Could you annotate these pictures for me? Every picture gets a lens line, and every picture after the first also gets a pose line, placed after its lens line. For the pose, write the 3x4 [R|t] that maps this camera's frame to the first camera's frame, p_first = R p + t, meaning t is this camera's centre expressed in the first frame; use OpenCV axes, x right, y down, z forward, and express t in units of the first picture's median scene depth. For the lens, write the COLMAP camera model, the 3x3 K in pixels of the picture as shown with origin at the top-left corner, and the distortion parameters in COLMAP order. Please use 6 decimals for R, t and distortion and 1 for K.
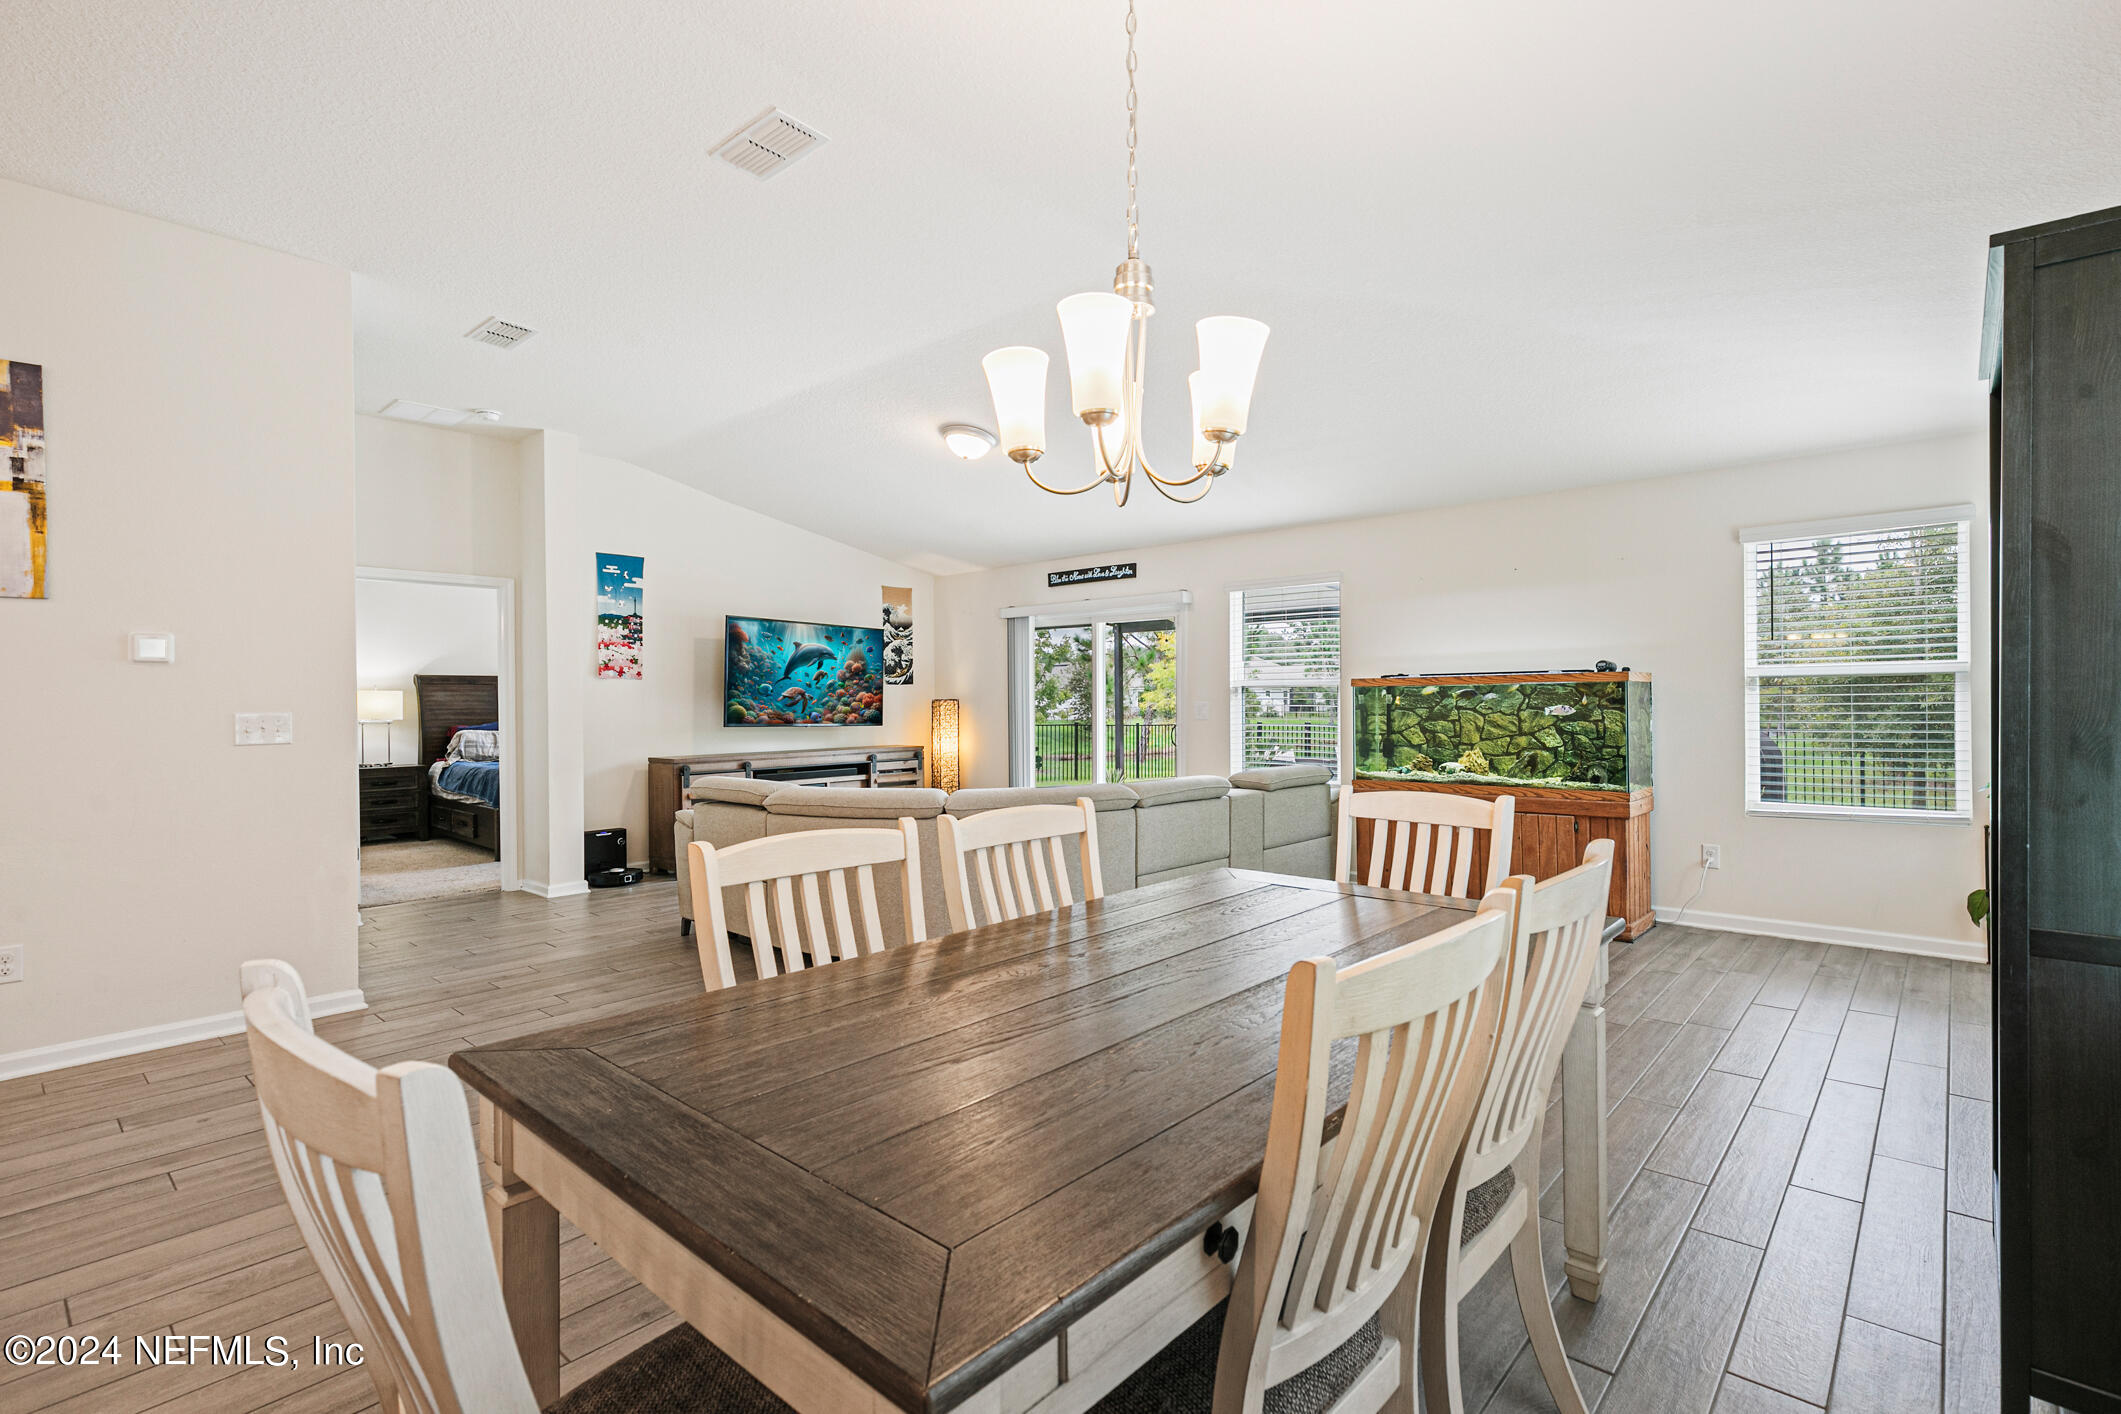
lens RADIAL K [[965.8, 0, 1060.5], [0, 965.8, 707.0], [0, 0, 1]] dist [-0.000511, -0.000399]
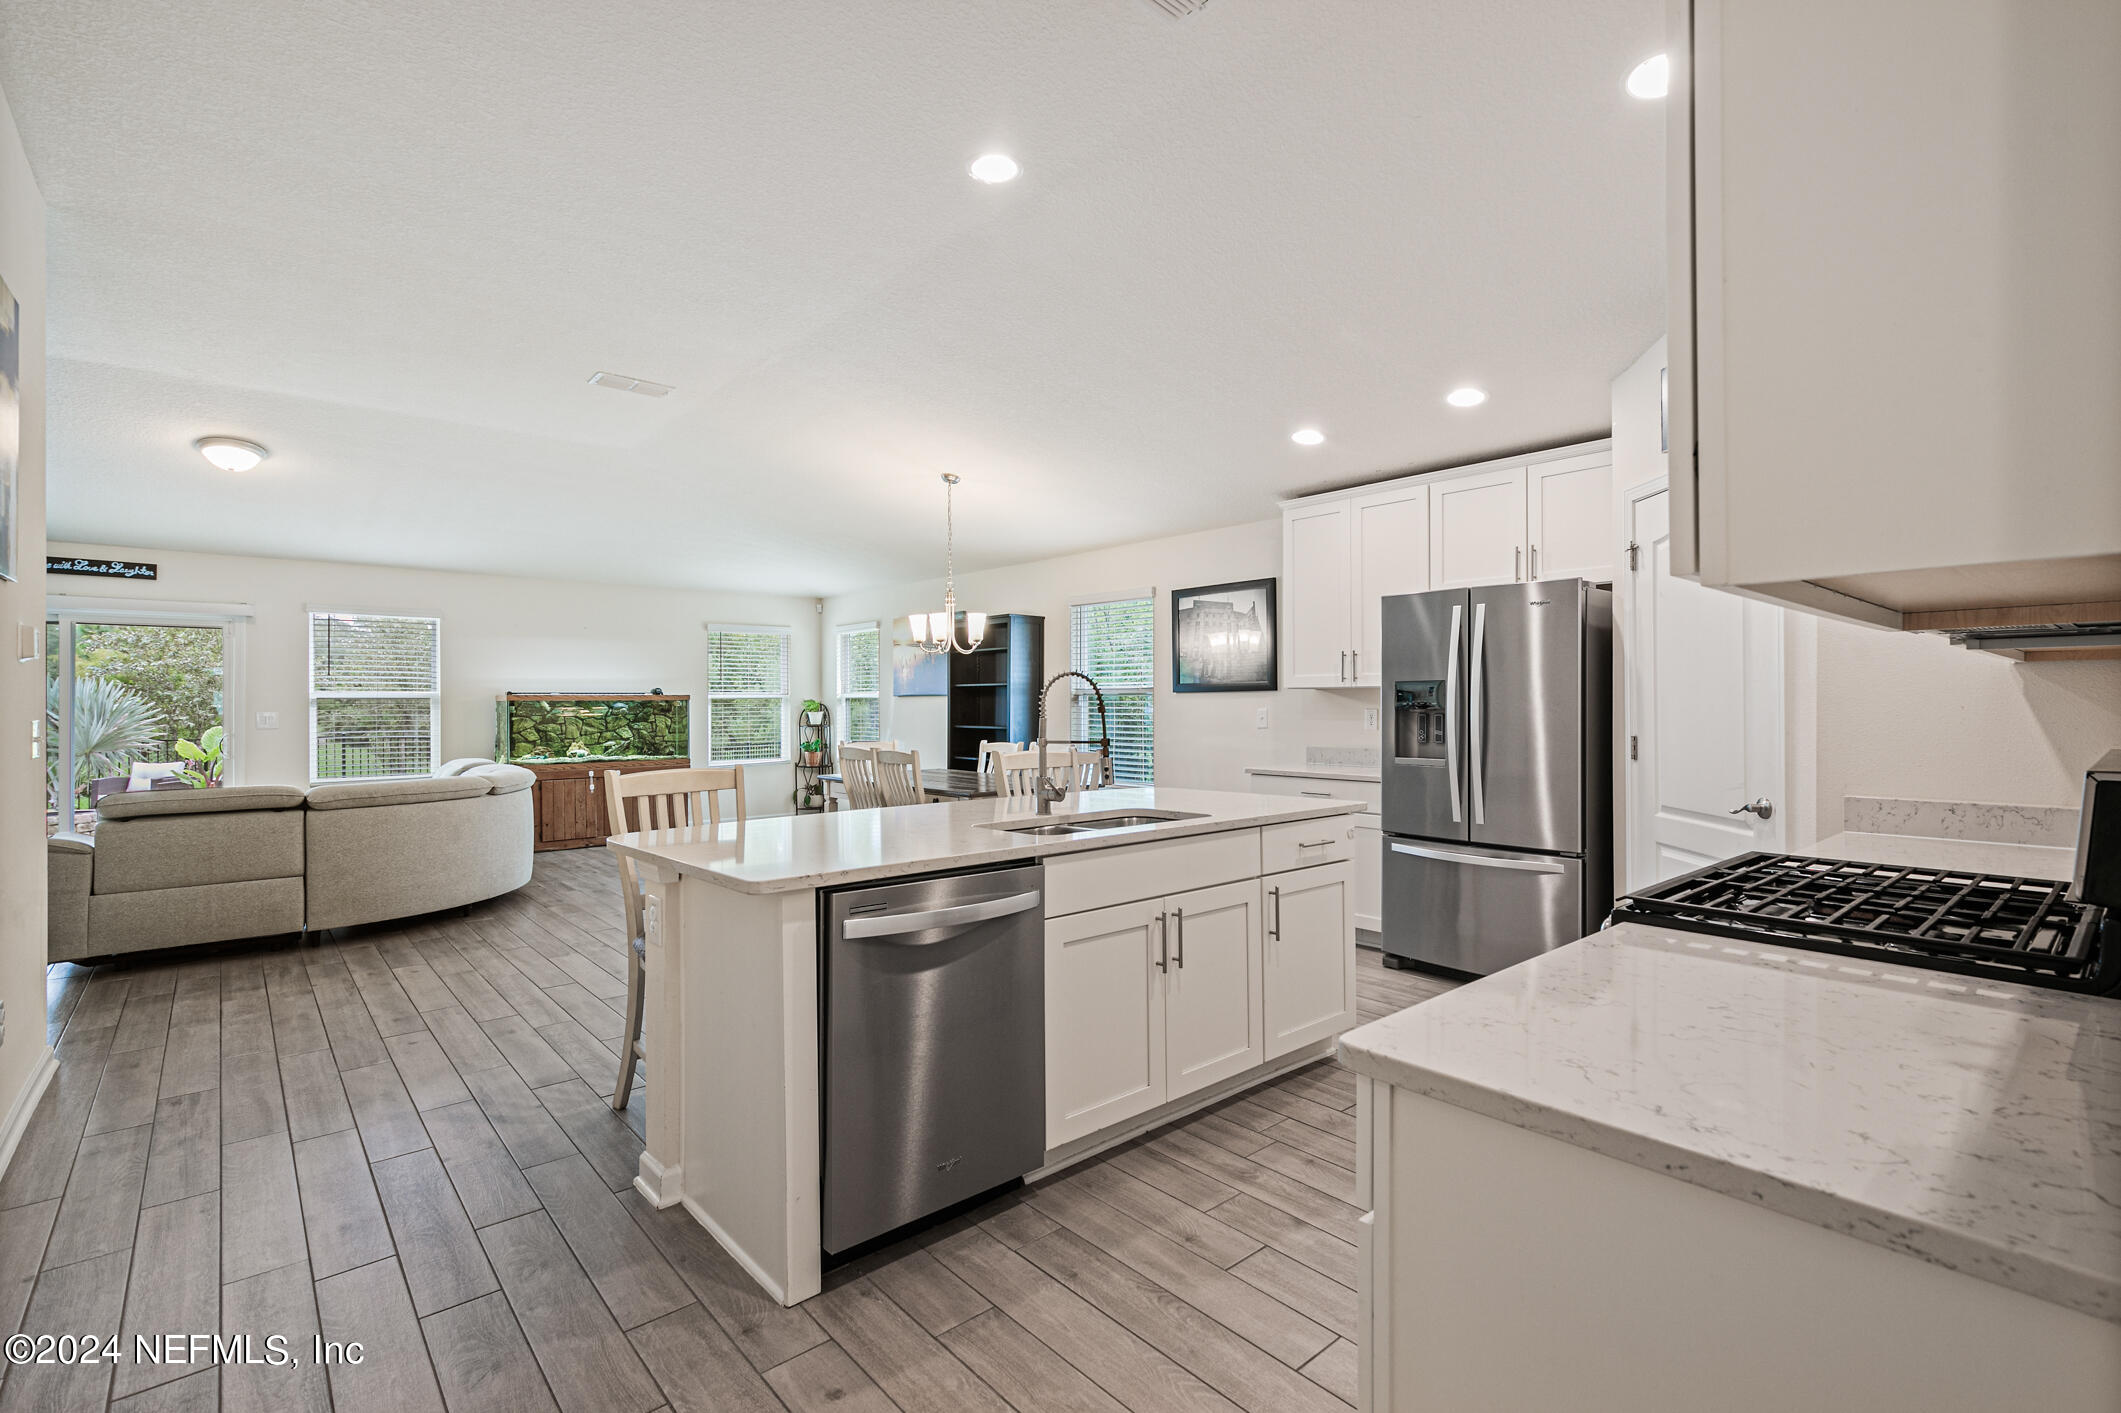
lens RADIAL K [[965.8, 0, 1060.5], [0, 965.8, 706.5], [0, 0, 1]] dist [-0.000511, -0.000399]
pose [[0.121336, 0.011614, 0.992544, -0.995948], [0.014014, 0.999812, -0.013412, 0.018010], [-0.992513, 0.015537, 0.121150, 0.023248]]
